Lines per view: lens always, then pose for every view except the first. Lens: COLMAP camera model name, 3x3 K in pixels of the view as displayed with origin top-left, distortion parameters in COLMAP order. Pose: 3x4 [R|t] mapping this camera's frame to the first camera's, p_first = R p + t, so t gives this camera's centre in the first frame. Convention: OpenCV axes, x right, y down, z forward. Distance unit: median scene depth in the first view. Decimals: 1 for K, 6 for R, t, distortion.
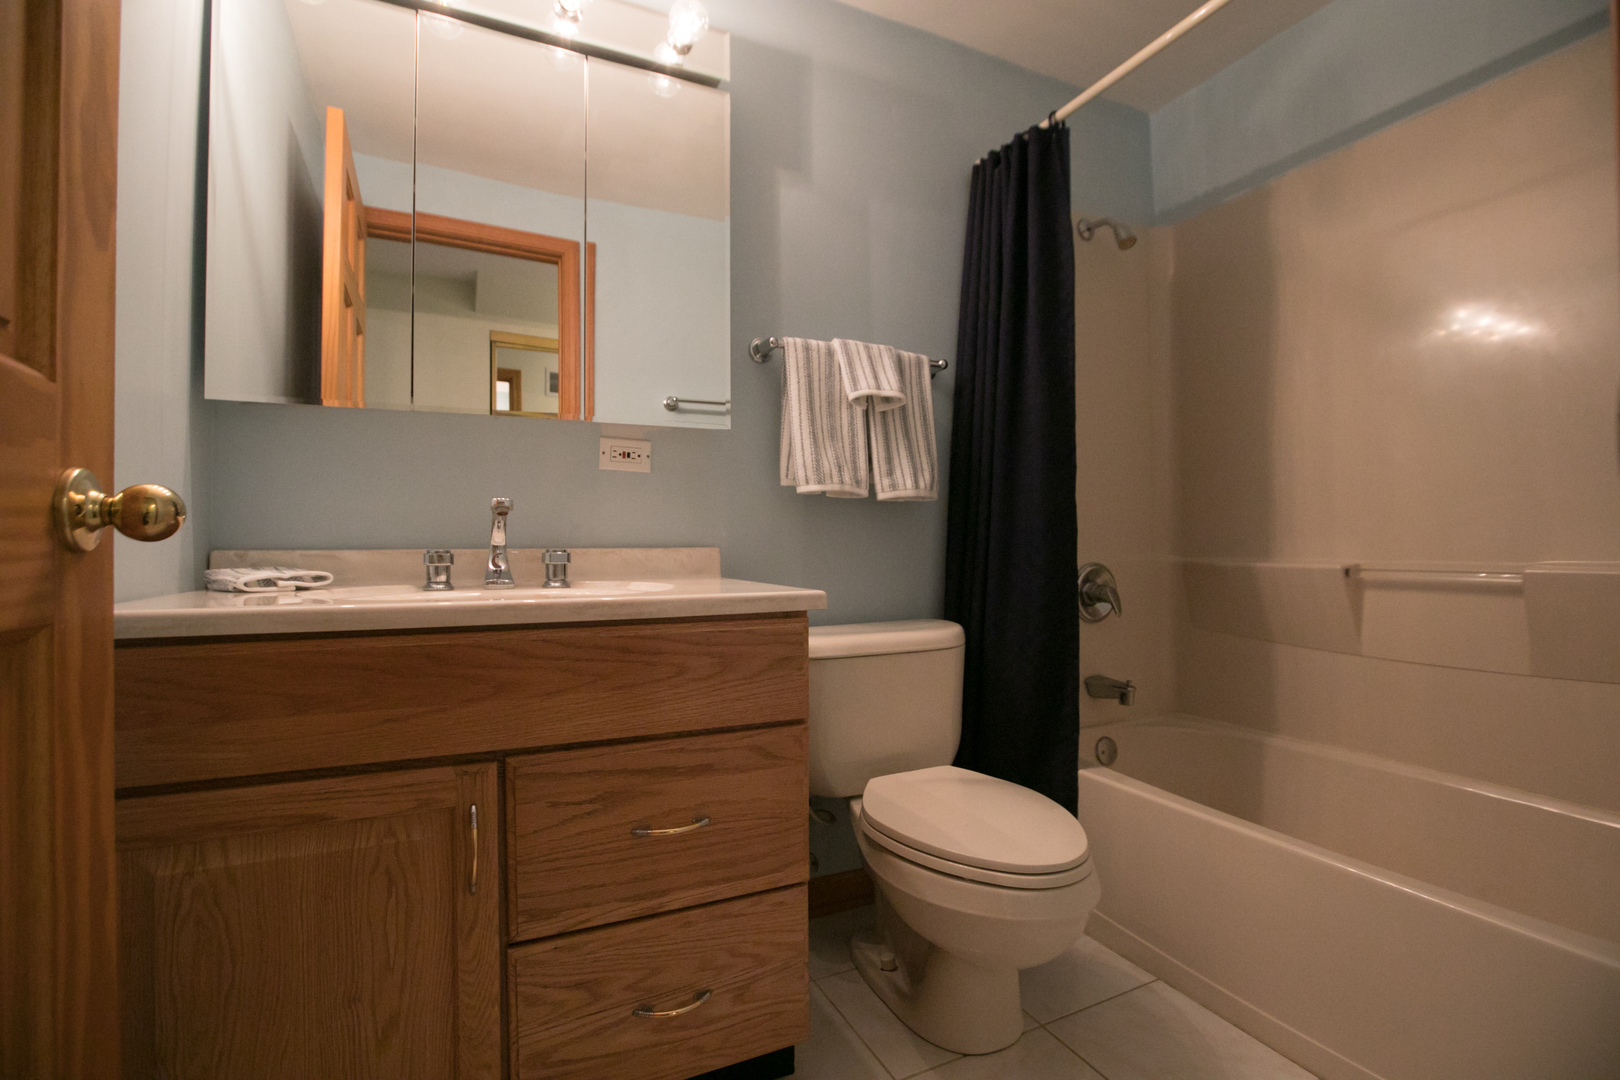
lens RADIAL K [[736.3, 0, 810.5], [0, 736.3, 546.0], [0, 0, 1]] dist [-0.046843, 0.012527]
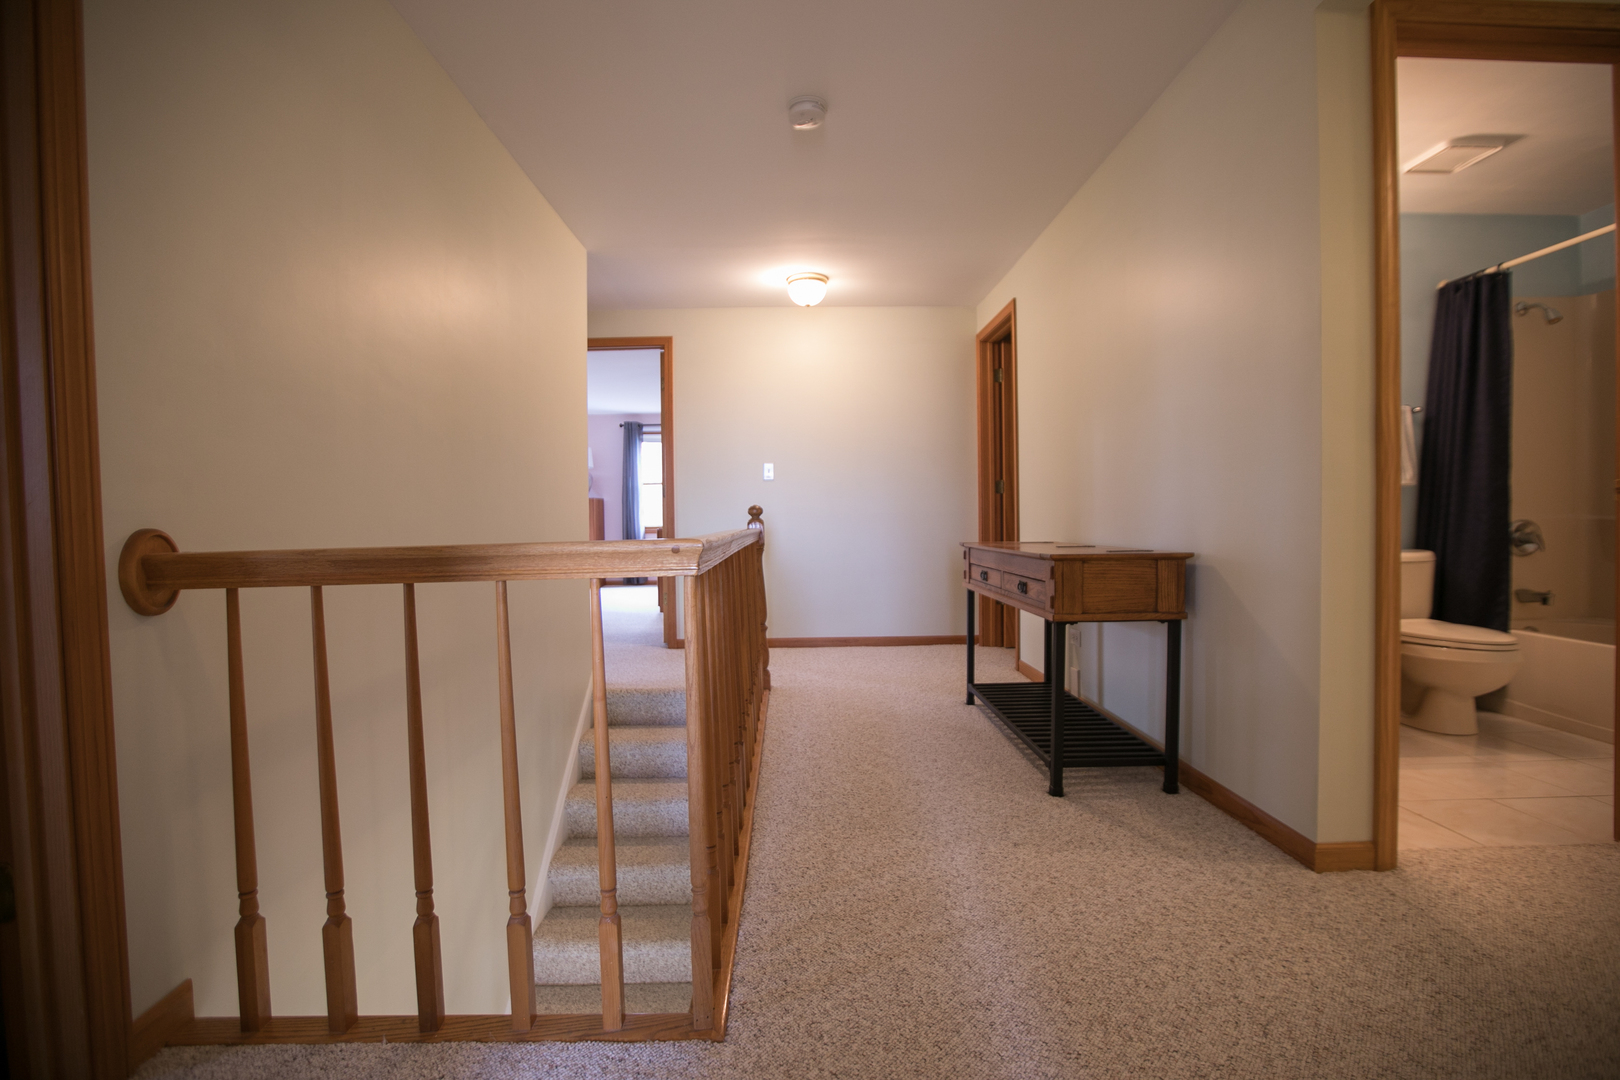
lens RADIAL K [[736.3, 0, 811.3], [0, 736.3, 536.6], [0, 0, 1]] dist [-0.046843, 0.012527]
pose [[0.910740, 0.004827, -0.412953, -0.421356], [0.010894, 0.999303, 0.035706, -0.013509], [0.412837, -0.037018, 0.910052, -1.147251]]
